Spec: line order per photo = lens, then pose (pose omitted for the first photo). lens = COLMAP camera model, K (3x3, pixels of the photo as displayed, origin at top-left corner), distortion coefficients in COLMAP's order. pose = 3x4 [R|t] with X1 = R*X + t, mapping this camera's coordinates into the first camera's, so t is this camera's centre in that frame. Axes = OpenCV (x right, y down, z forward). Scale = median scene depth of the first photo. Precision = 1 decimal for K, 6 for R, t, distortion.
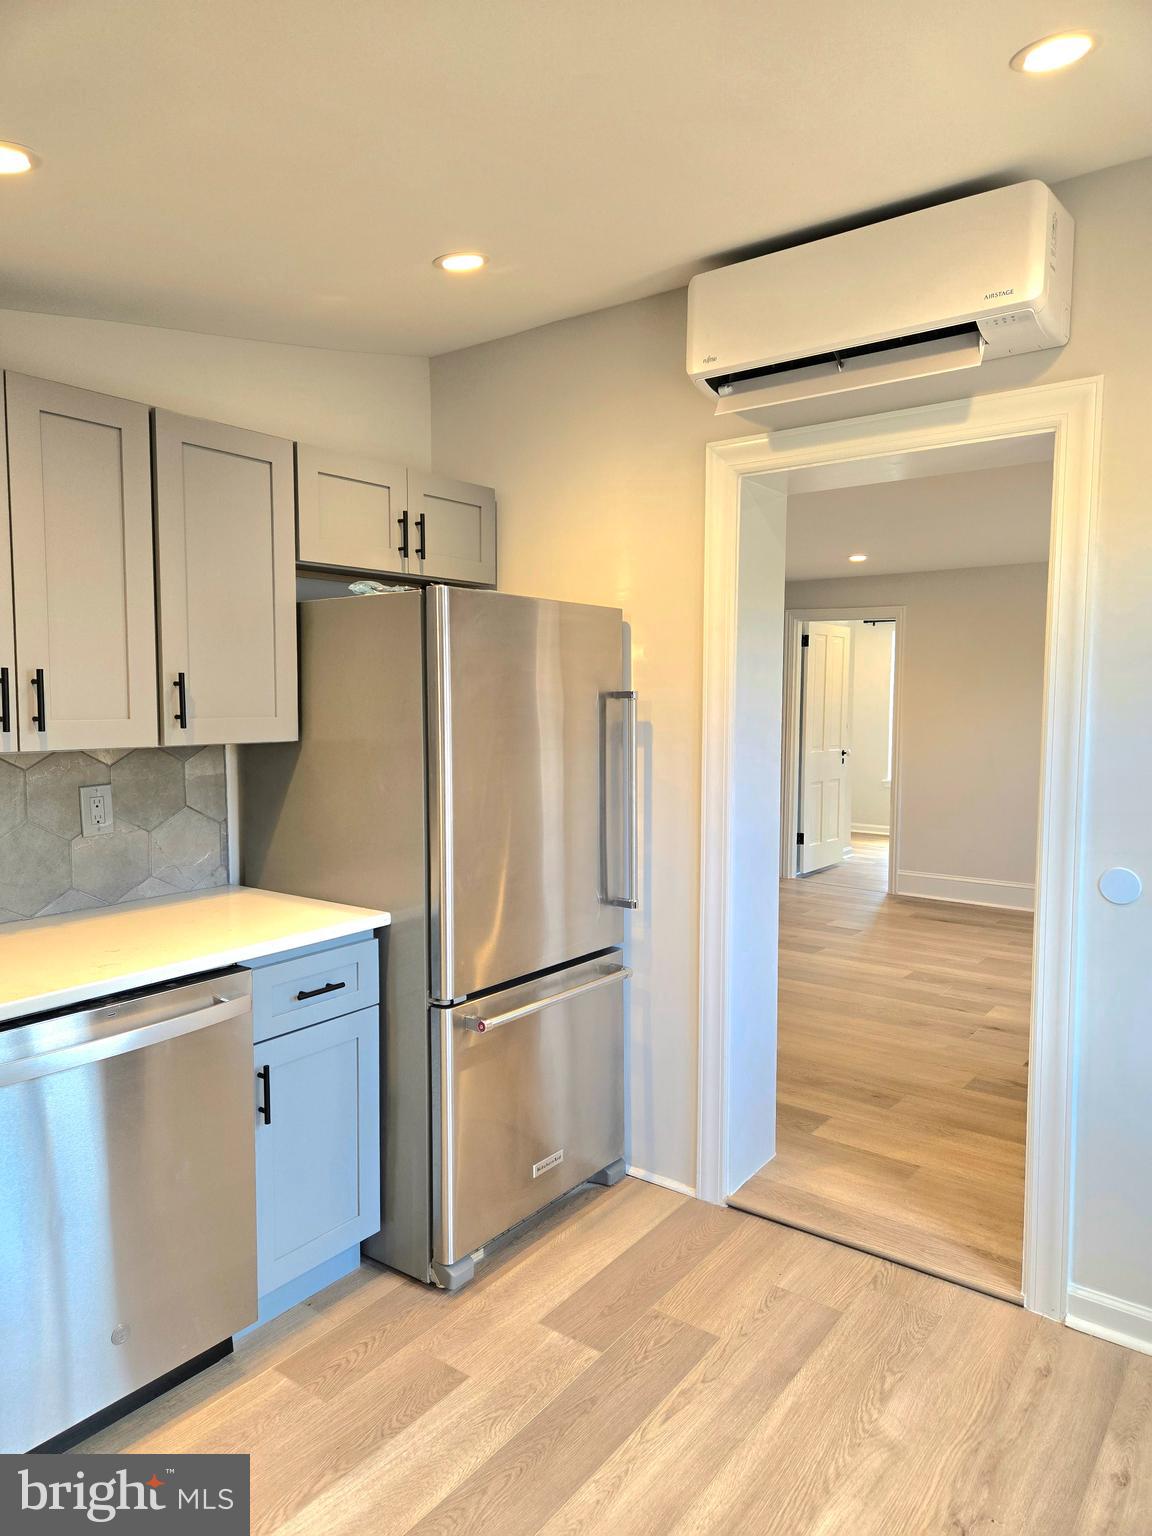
lens RADIAL K [[1024.2, 0, 577.3], [0, 1024.2, 762.1], [0, 0, 1]] dist [0.072237, -0.064782]
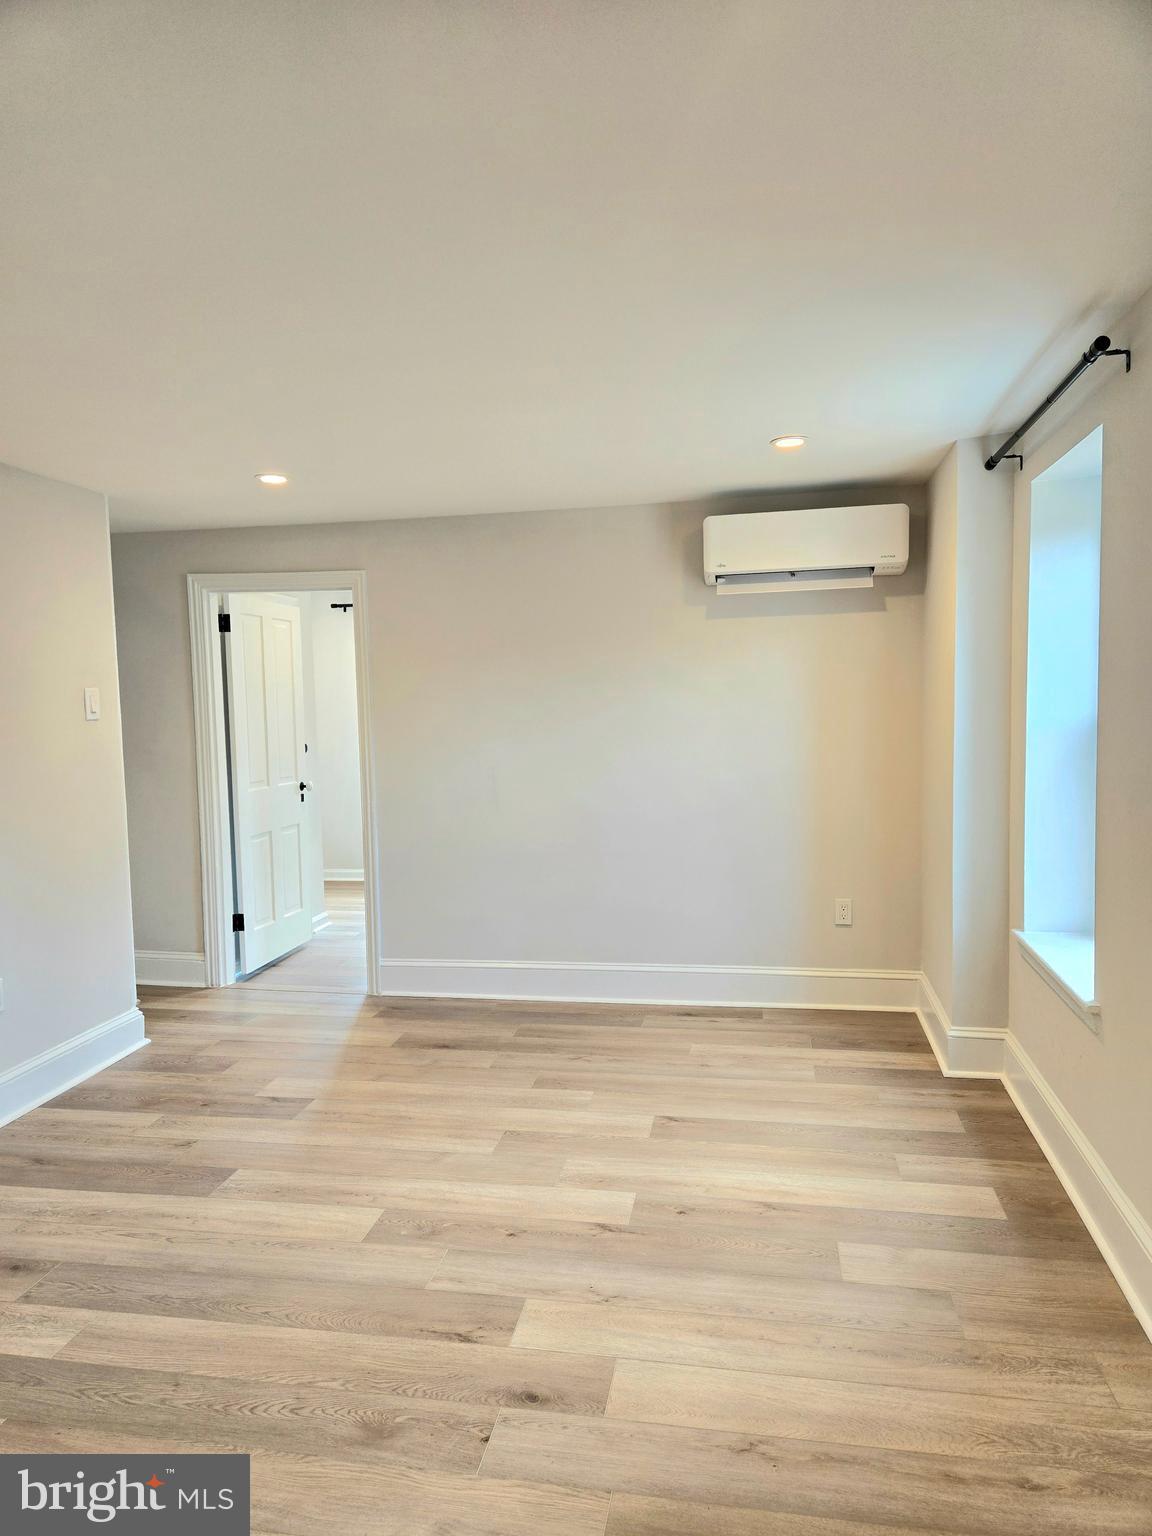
lens RADIAL K [[1024.2, 0, 577.3], [0, 1024.2, 762.1], [0, 0, 1]] dist [0.072237, -0.064782]
pose [[0.895376, -0.052349, 0.442223, 0.156195], [0.054591, 0.998479, 0.007666, -0.027591], [-0.441952, 0.017277, 0.896872, 0.384268]]
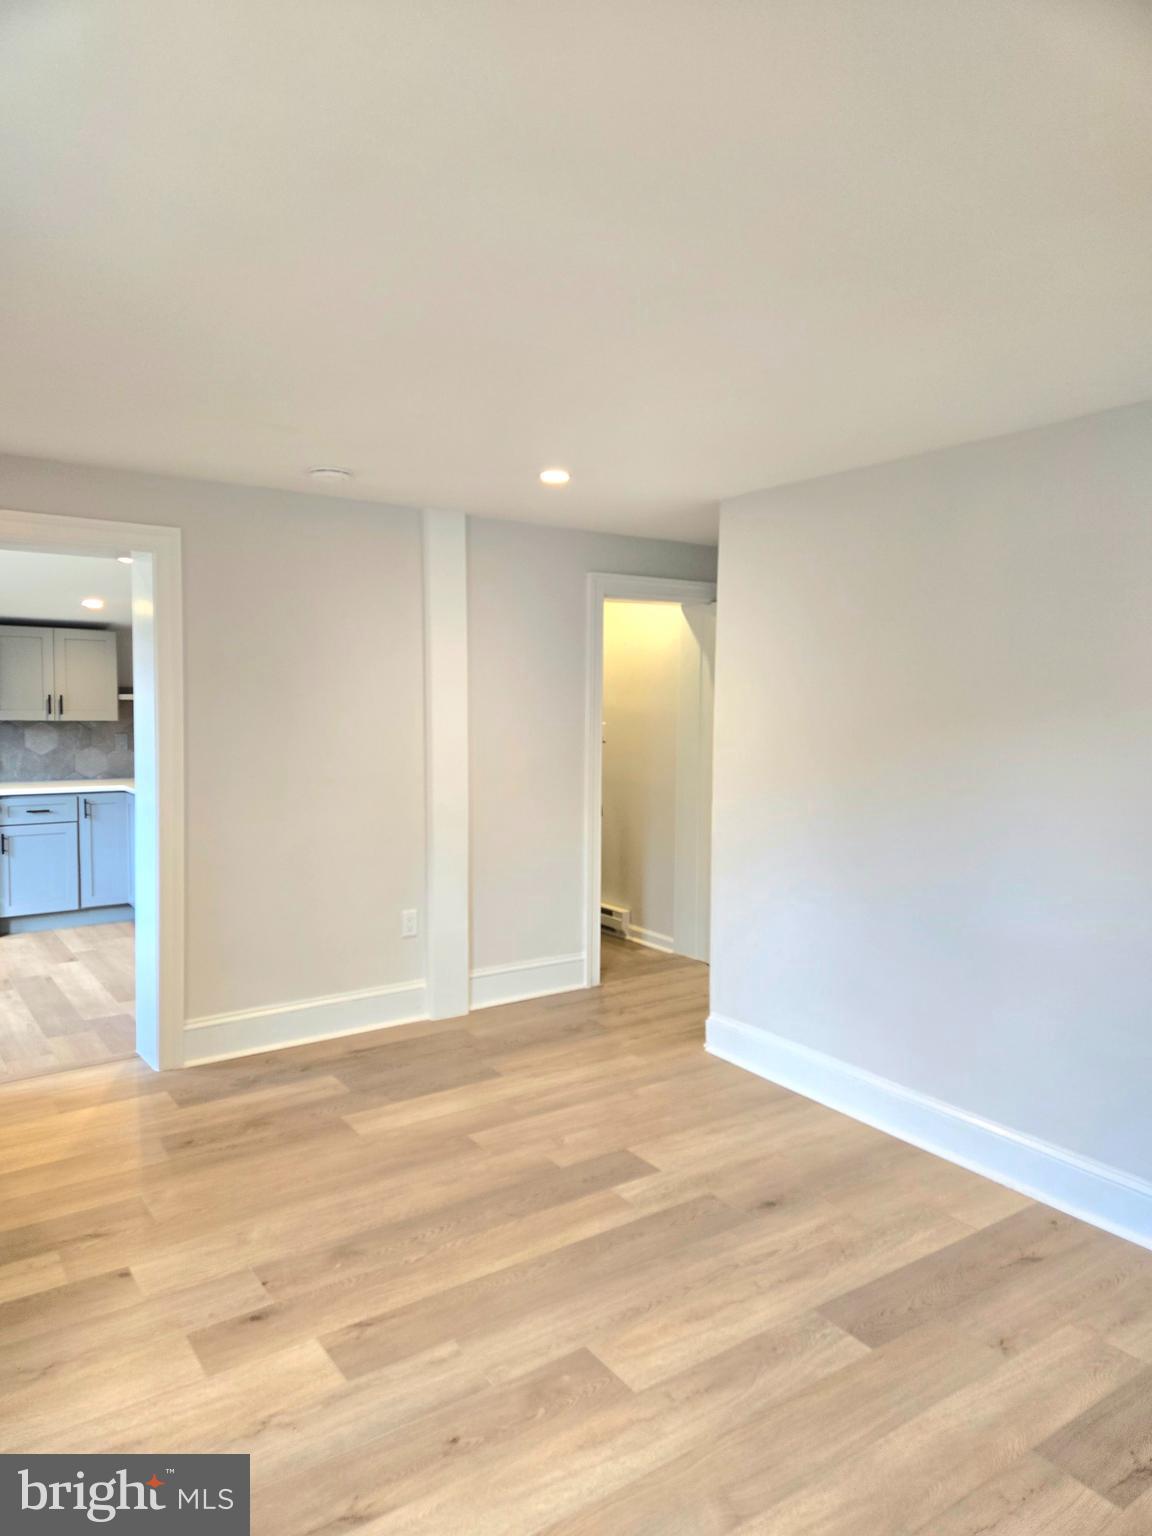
lens RADIAL K [[1024.2, 0, 577.3], [0, 1024.2, 762.1], [0, 0, 1]] dist [0.072237, -0.064782]
pose [[-0.311869, 0.049389, -0.948841, 0.603313], [-0.074626, 0.994290, 0.076283, -0.067348], [0.947190, 0.094598, -0.306402, 0.908902]]
